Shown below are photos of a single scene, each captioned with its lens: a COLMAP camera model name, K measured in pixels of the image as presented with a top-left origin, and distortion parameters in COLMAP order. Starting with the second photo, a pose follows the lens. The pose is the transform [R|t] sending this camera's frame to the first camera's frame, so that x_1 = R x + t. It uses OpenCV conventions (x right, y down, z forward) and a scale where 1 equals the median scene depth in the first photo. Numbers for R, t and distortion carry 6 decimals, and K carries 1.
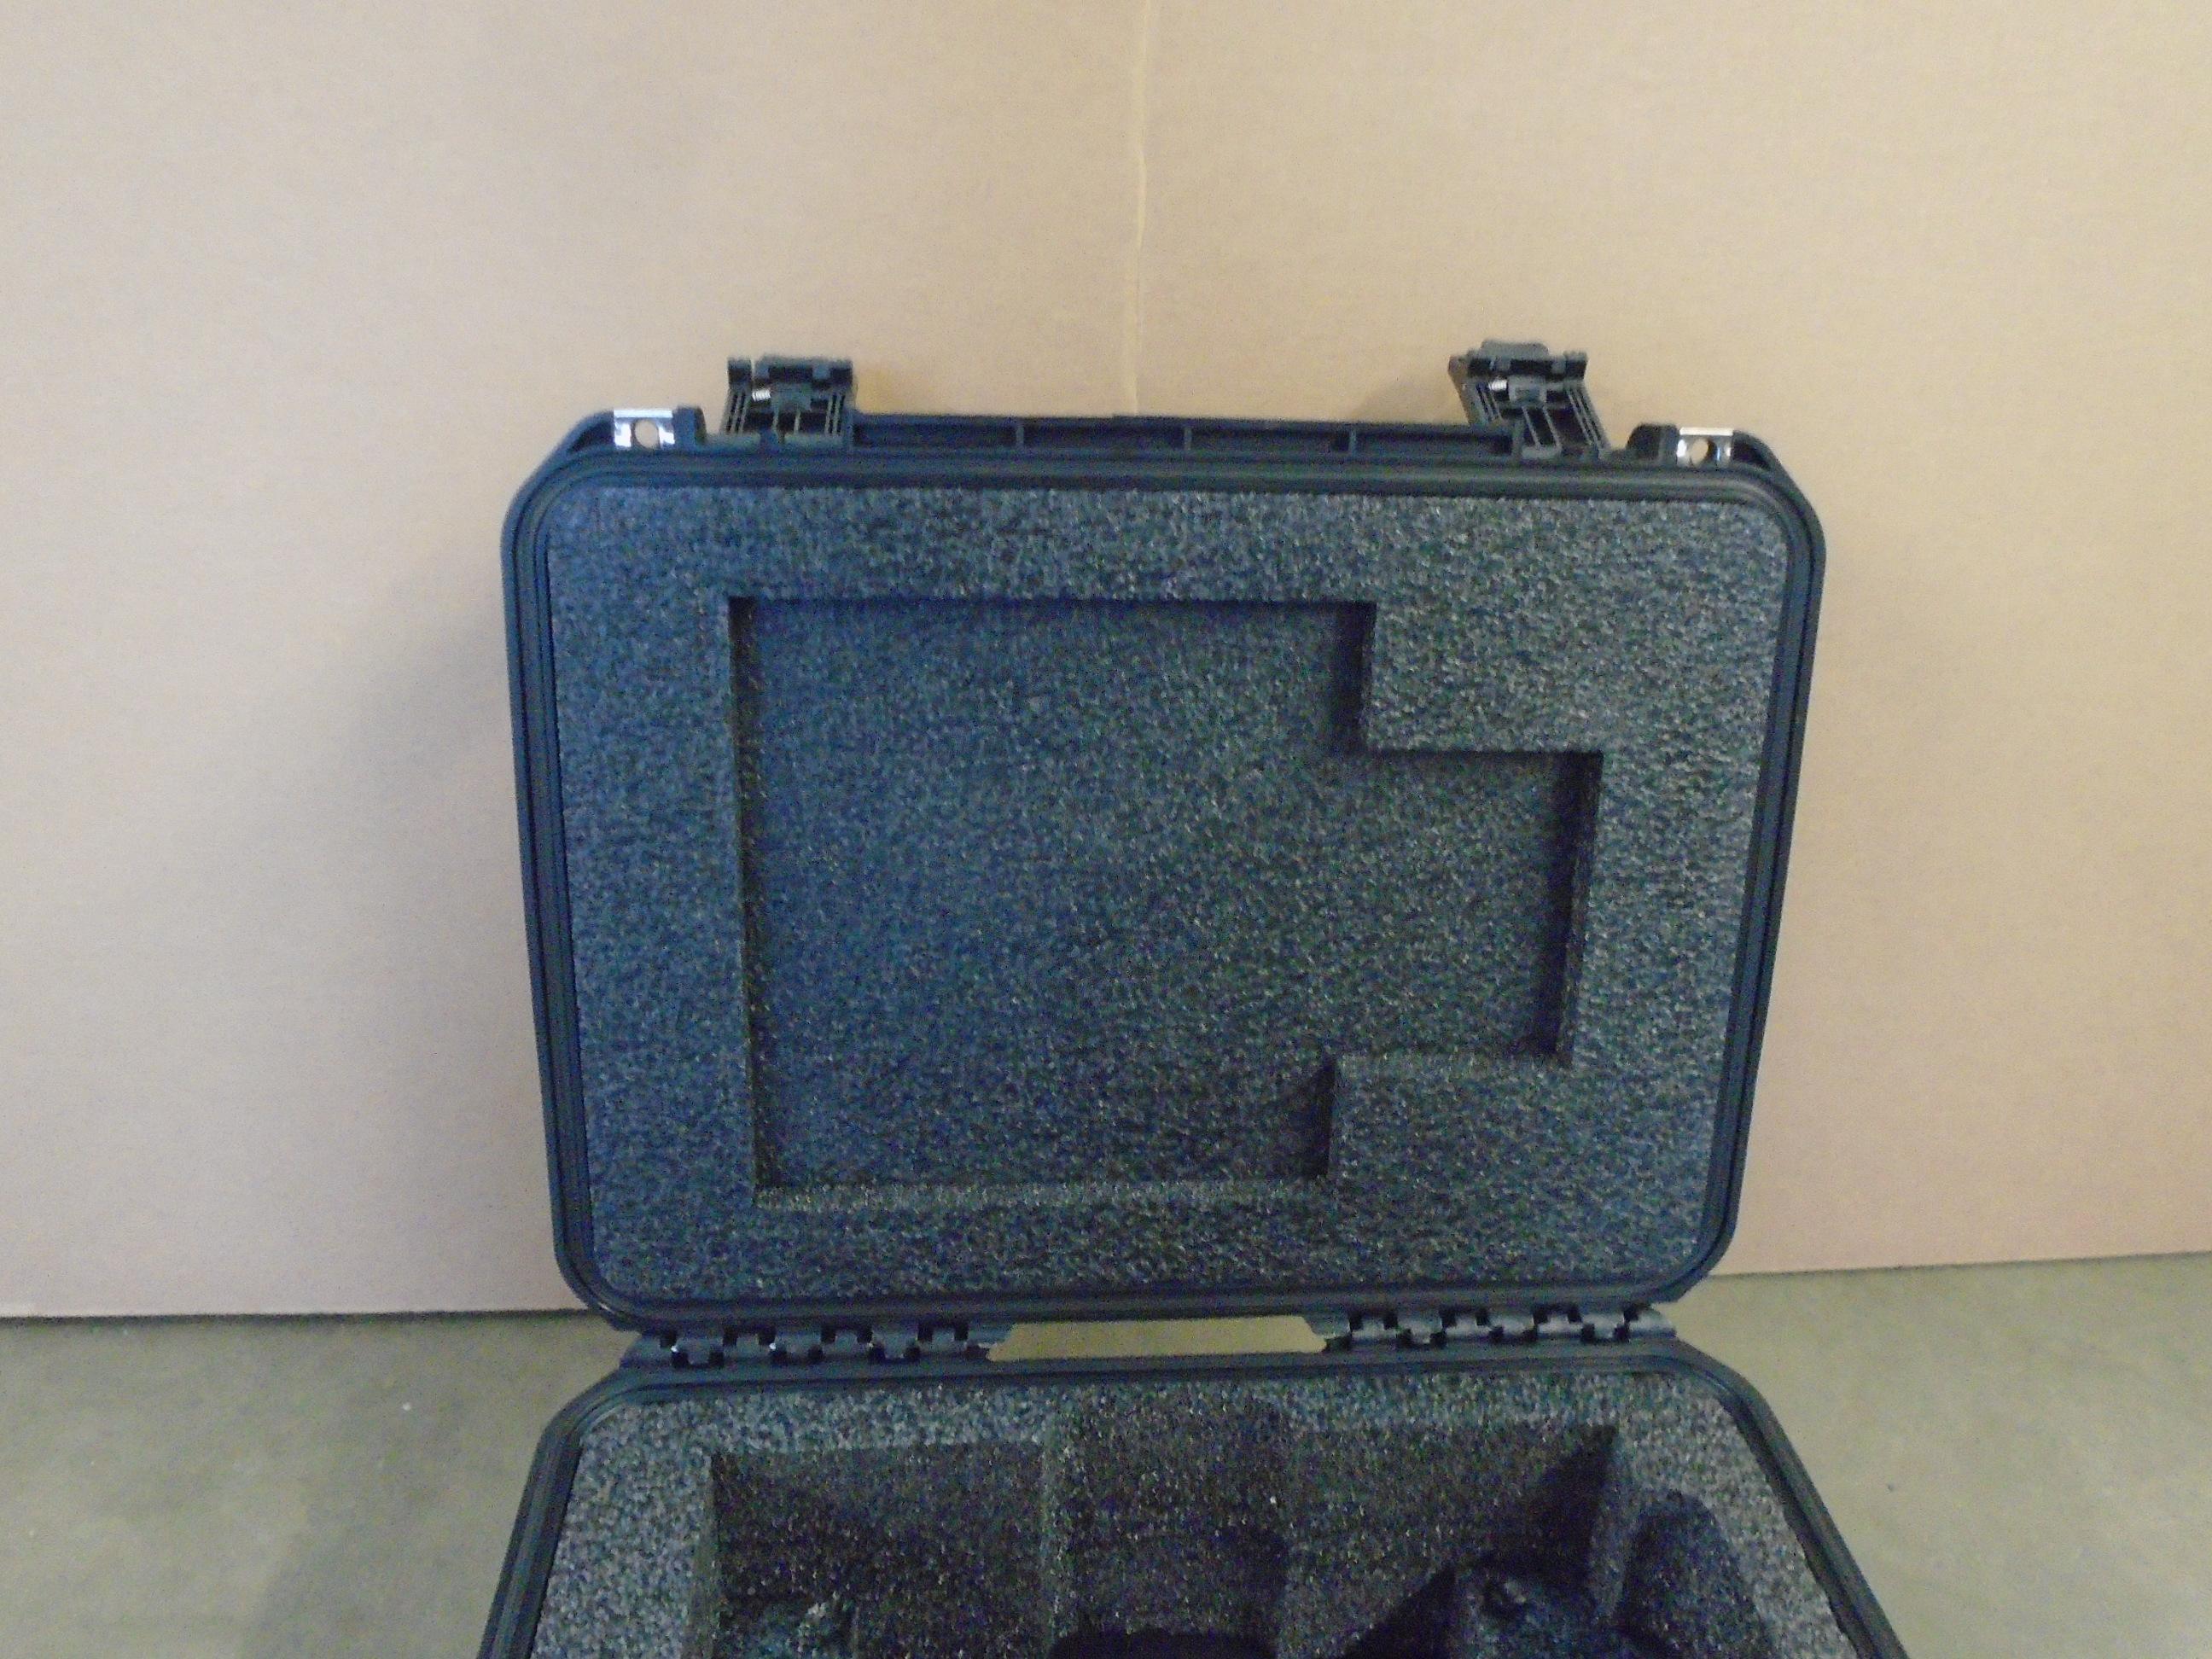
lens RADIAL K [[1722.7, 0, 1099.7], [0, 1722.7, 817.7], [0, 0, 1]] dist [-0.003291, -0.001116]
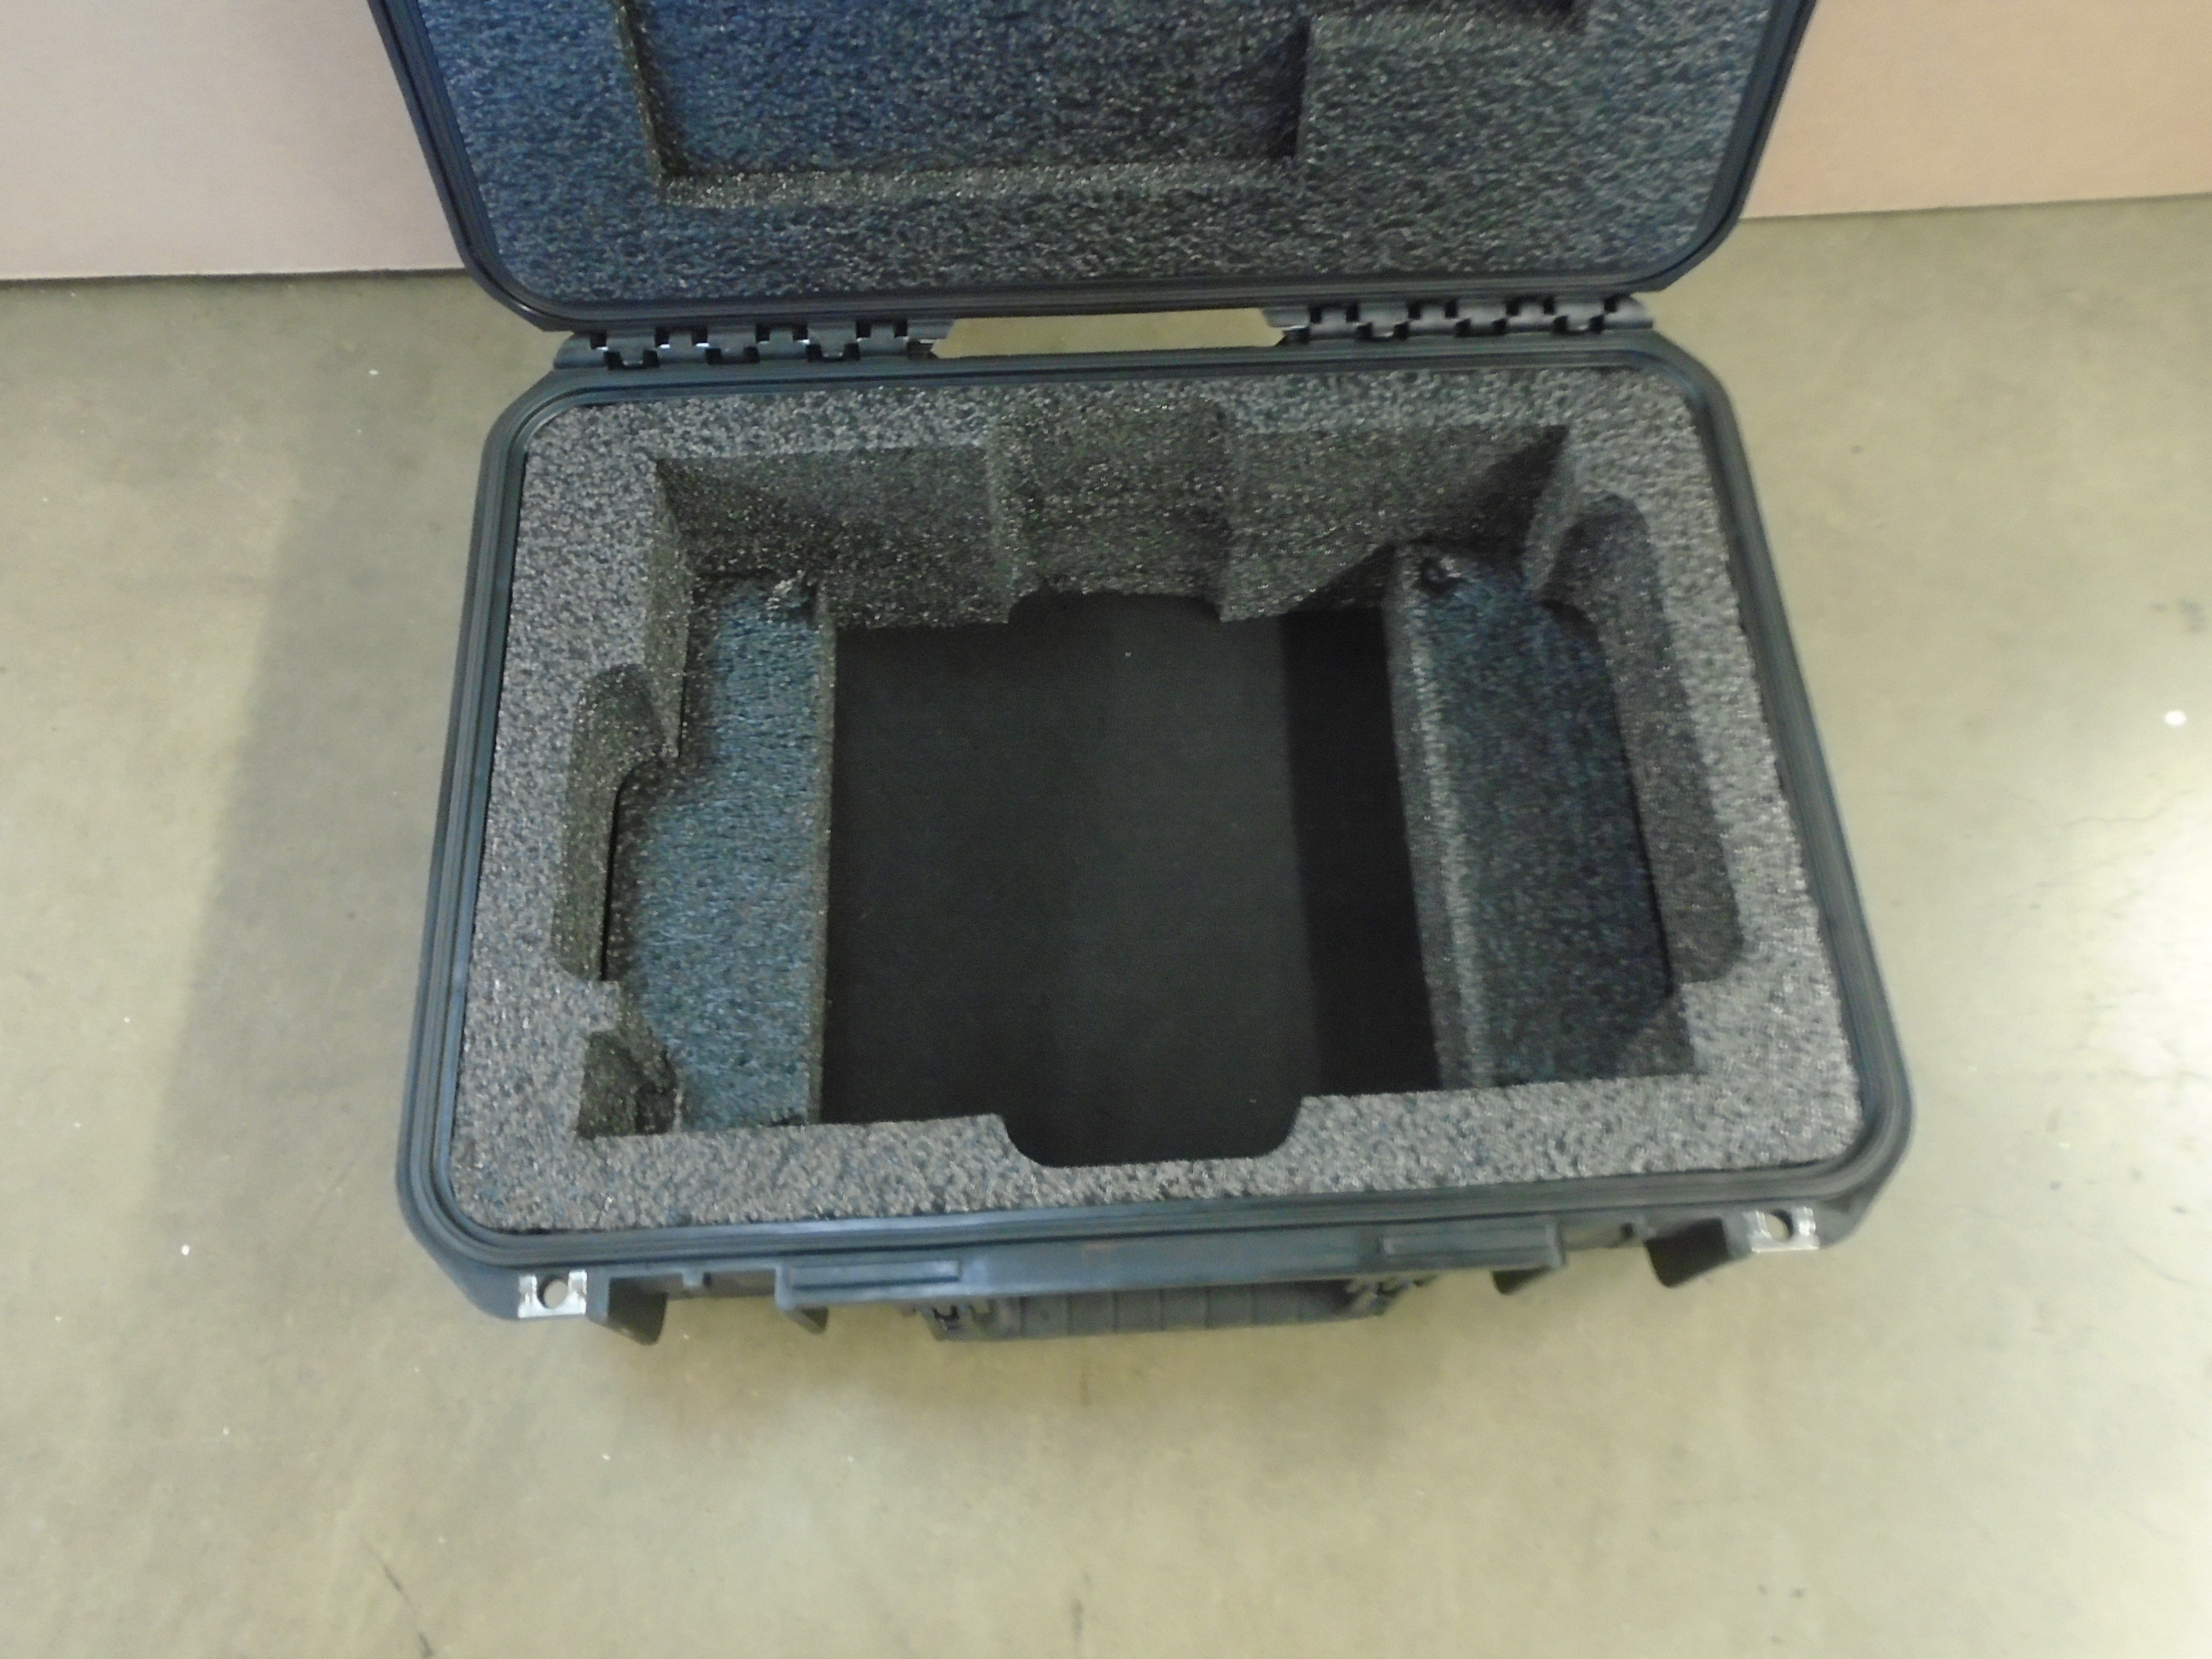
lens RADIAL K [[1722.7, 0, 1099.7], [0, 1722.7, 817.7], [0, 0, 1]] dist [-0.003291, -0.001116]
pose [[0.999431, 0.010336, -0.032117, 0.064802], [0.011730, 0.786100, 0.617988, -0.080418], [0.031635, -0.618013, 0.785531, 0.079511]]
